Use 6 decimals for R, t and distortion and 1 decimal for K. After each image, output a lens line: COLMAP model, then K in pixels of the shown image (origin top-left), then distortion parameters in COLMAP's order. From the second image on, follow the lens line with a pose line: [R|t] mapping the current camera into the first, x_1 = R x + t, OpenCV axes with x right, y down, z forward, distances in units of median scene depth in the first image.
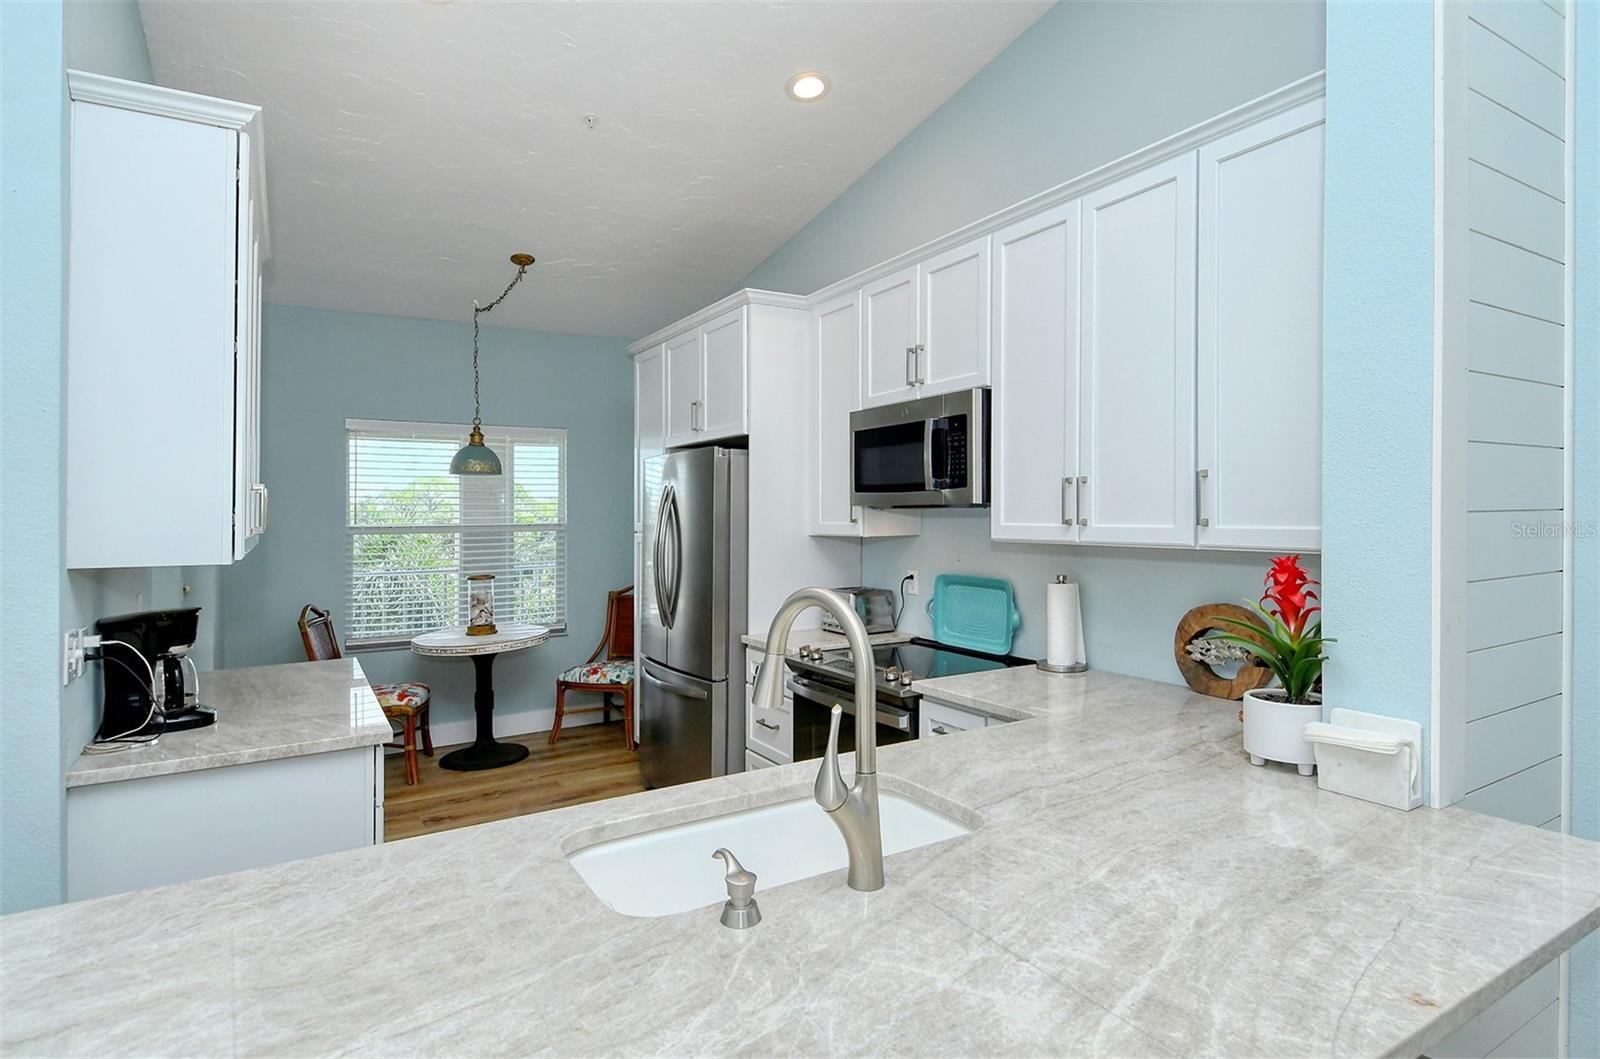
lens RADIAL K [[833.1, 0, 829.0], [0, 833.1, 498.8], [0, 0, 1]] dist [0.040345, -0.028028]
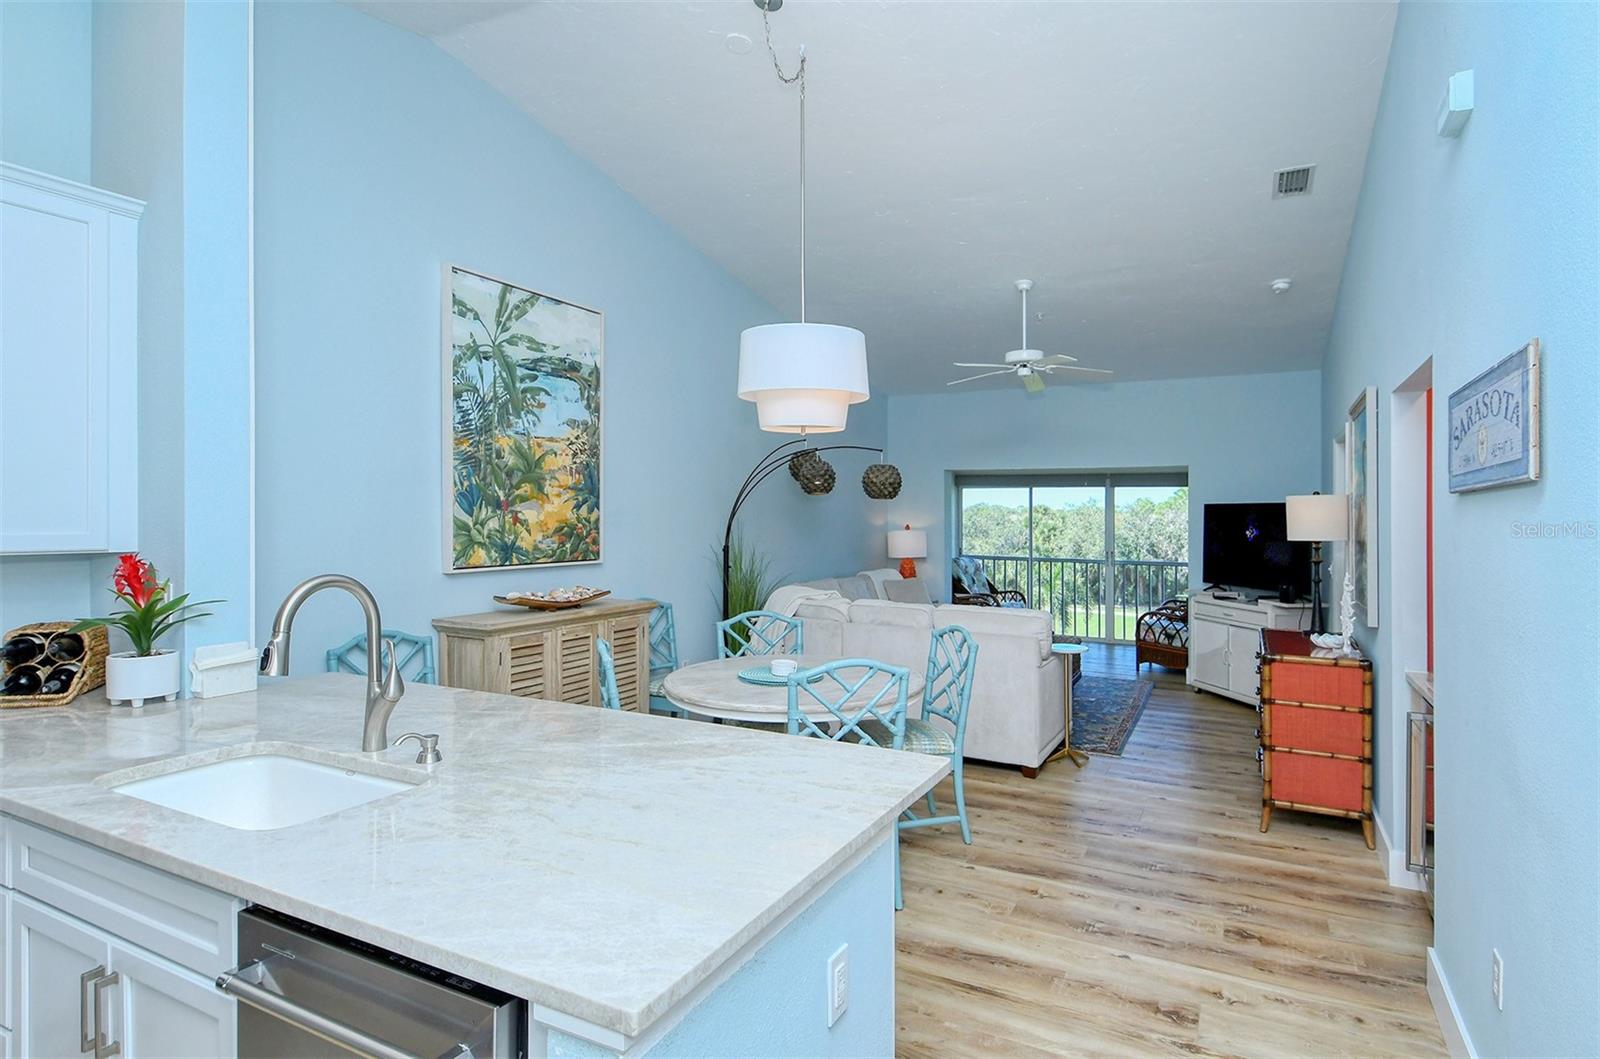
lens RADIAL K [[855.7, 0, 852.9], [0, 855.7, 442.4], [0, 0, 1]] dist [0.001935, -0.000206]
pose [[-0.530685, 0.076697, 0.844092, -0.648251], [-0.018367, 0.994623, -0.101922, 0.005860], [-0.847370, -0.069592, -0.526422, 0.383455]]
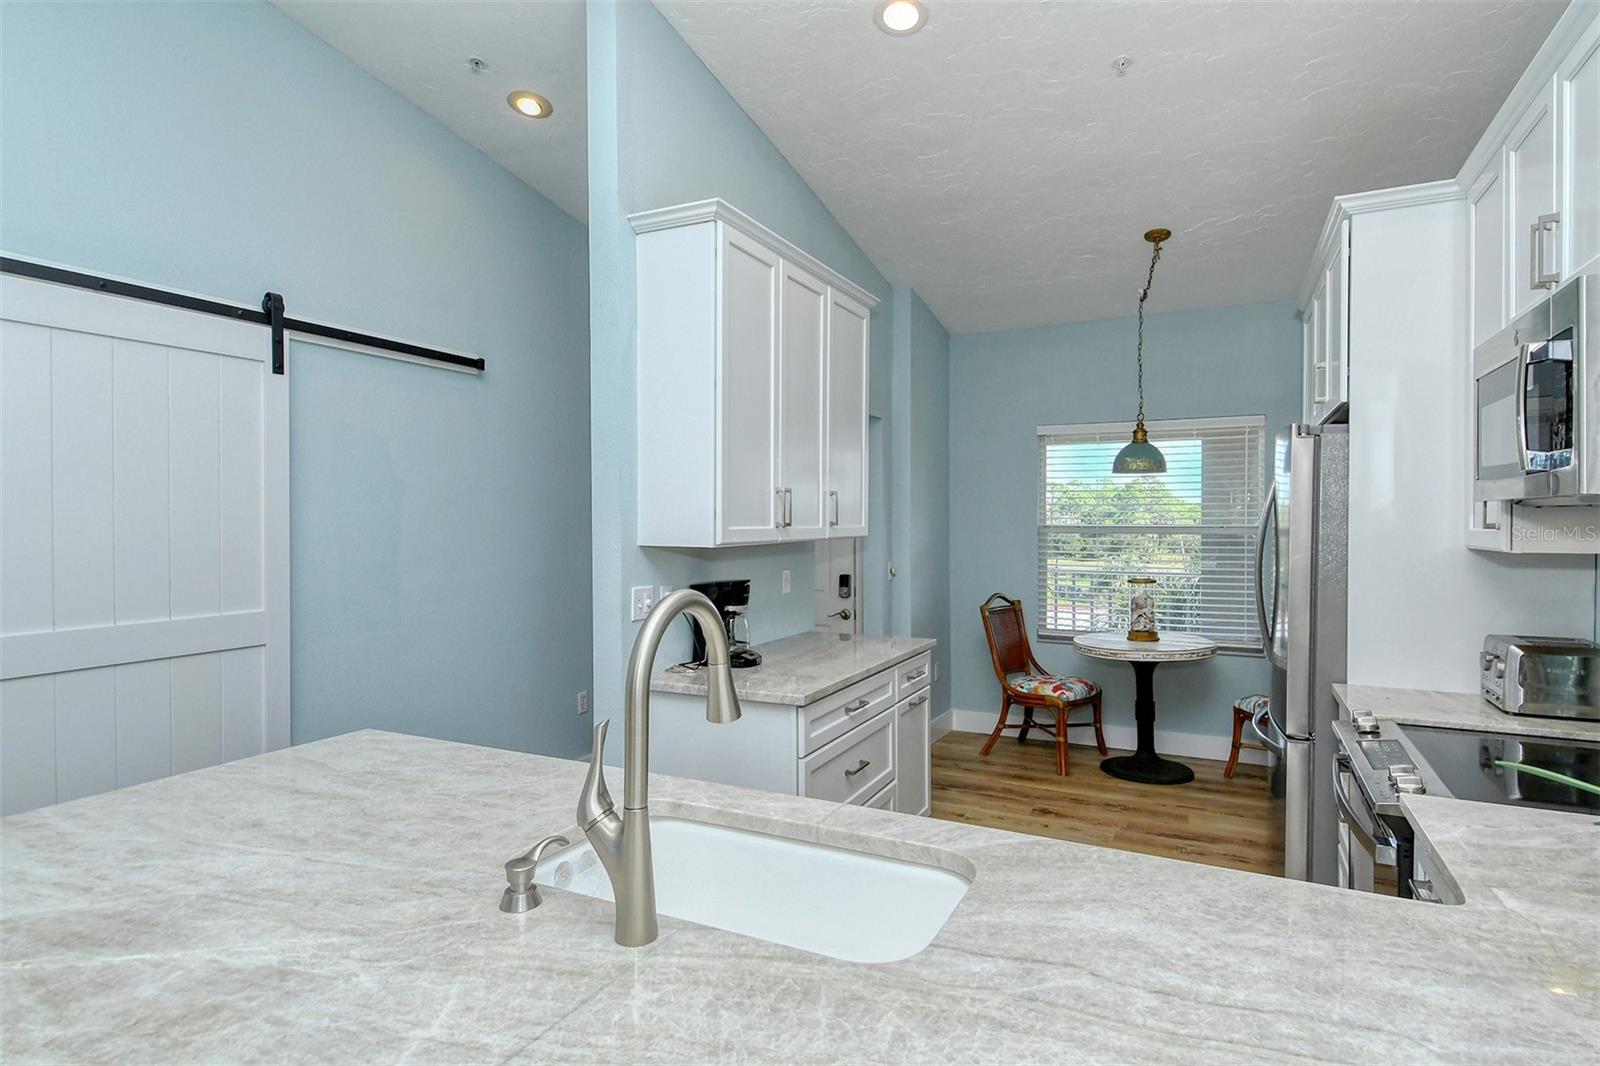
lens RADIAL K [[859.6, 0, 825.0], [0, 859.6, 516.5], [0, 0, 1]] dist [0.042066, -0.040264]
pose [[0.532901, 0.009363, -0.846126, 0.302277], [0.005139, 0.999885, 0.014301, 0.006149], [0.846162, -0.011970, 0.532791, 0.236366]]
